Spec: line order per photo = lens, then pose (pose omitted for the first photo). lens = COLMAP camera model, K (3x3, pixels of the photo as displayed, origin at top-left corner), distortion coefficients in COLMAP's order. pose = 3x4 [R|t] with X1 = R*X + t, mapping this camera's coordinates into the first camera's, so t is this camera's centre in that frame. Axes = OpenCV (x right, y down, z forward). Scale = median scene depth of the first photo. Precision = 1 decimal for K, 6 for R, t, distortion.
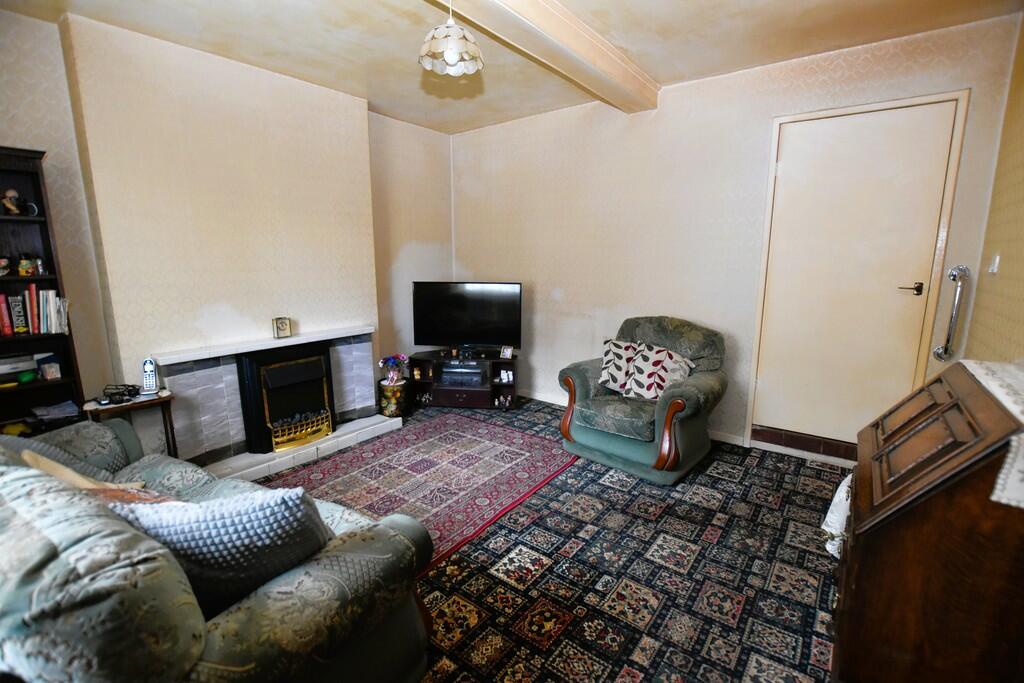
lens RADIAL K [[451.4, 0, 514.3], [0, 451.4, 343.4], [0, 0, 1]] dist [-0.026863, -0.000335]
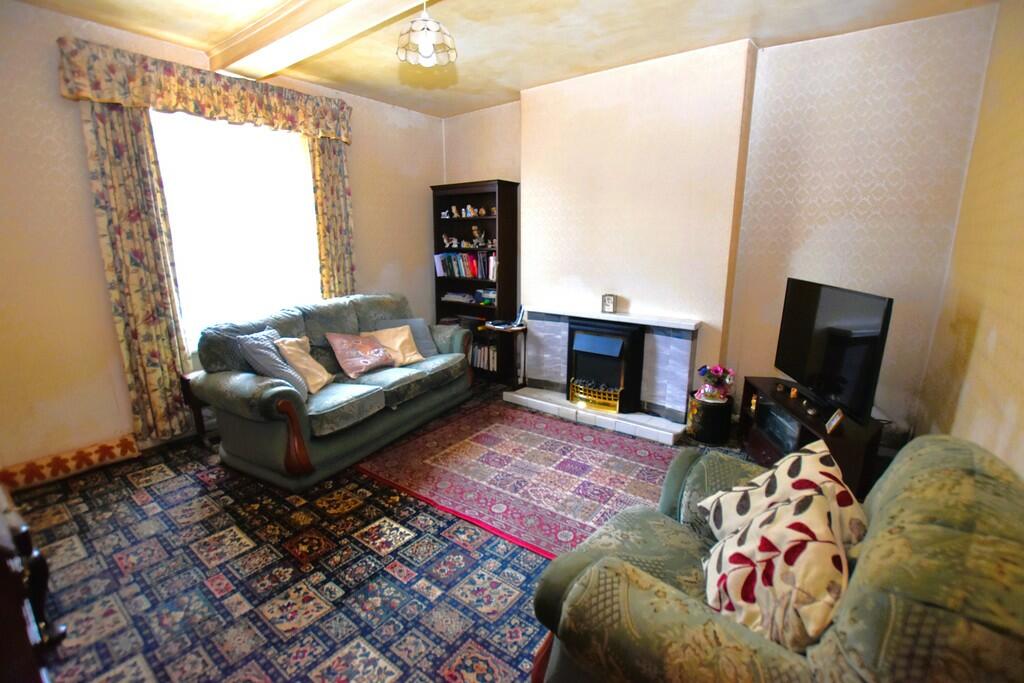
lens RADIAL K [[451.4, 0, 514.3], [0, 451.4, 343.4], [0, 0, 1]] dist [-0.026863, -0.000335]
pose [[0.014487, 0.225399, -0.974159, 0.771290], [-0.188394, 0.957427, 0.218726, -0.183995], [0.981987, 0.180357, 0.056334, 0.942753]]
